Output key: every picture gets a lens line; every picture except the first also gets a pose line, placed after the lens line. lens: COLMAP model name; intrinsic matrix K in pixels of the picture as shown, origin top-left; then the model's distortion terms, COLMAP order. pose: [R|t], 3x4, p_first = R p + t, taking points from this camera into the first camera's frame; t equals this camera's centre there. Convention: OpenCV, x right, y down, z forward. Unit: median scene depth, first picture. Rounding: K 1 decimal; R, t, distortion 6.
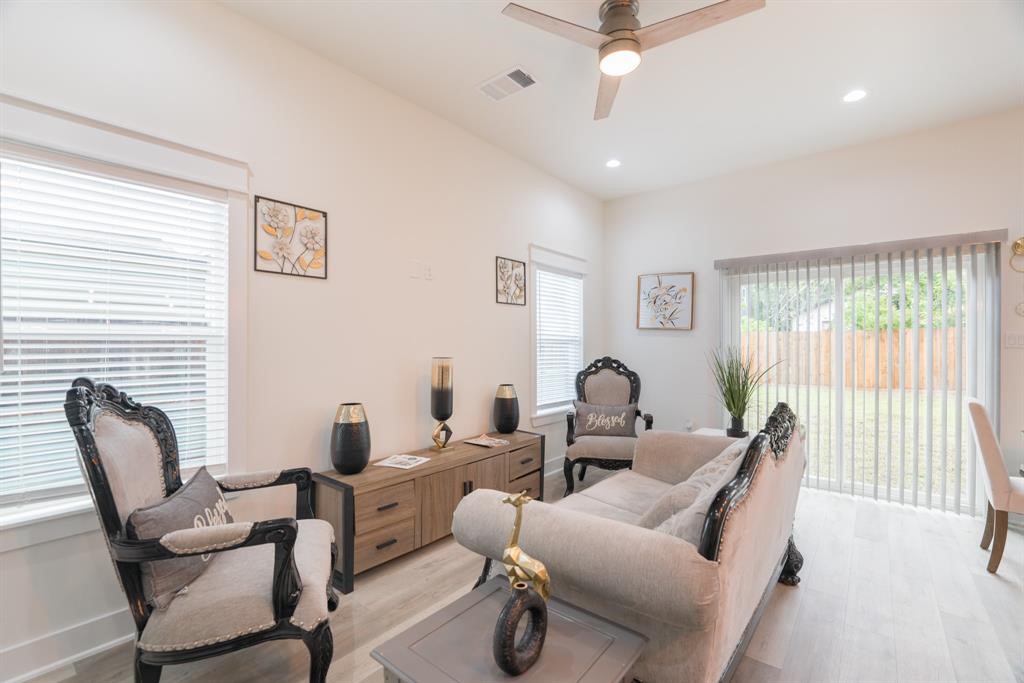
lens RADIAL K [[450.4, 0, 516.6], [0, 450.4, 346.3], [0, 0, 1]] dist [-0.005255, -0.000349]
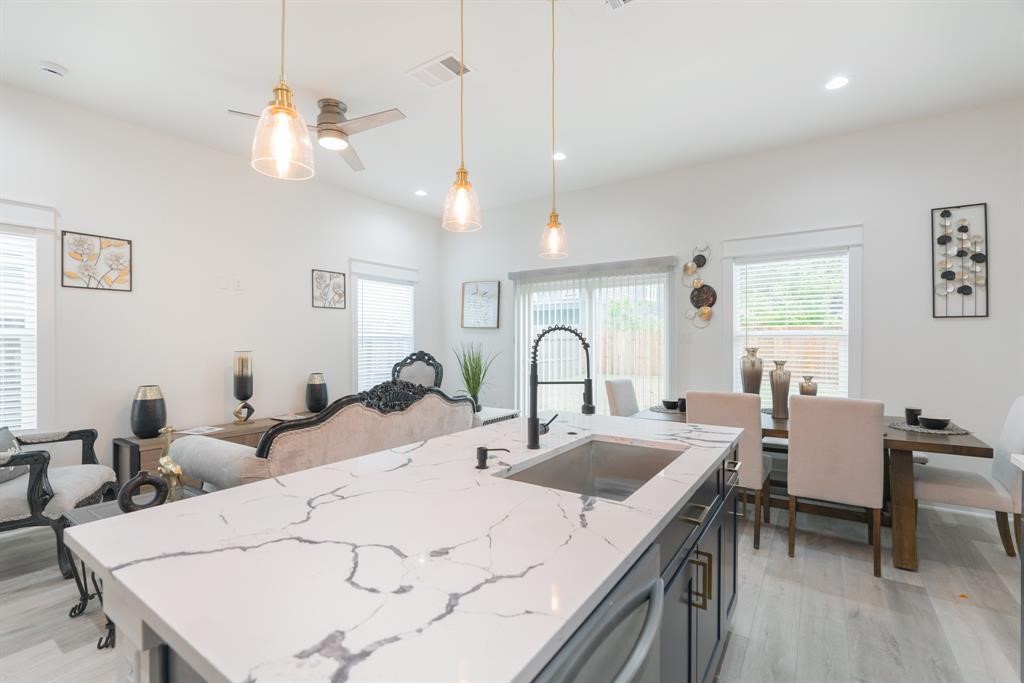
lens RADIAL K [[450.4, 0, 509.8], [0, 450.4, 349.1], [0, 0, 1]] dist [-0.005255, -0.000349]
pose [[0.996553, -0.005042, 0.082810, 0.489912], [0.003953, 0.999904, 0.013315, 0.004454], [-0.082869, -0.012942, 0.996476, -0.342296]]
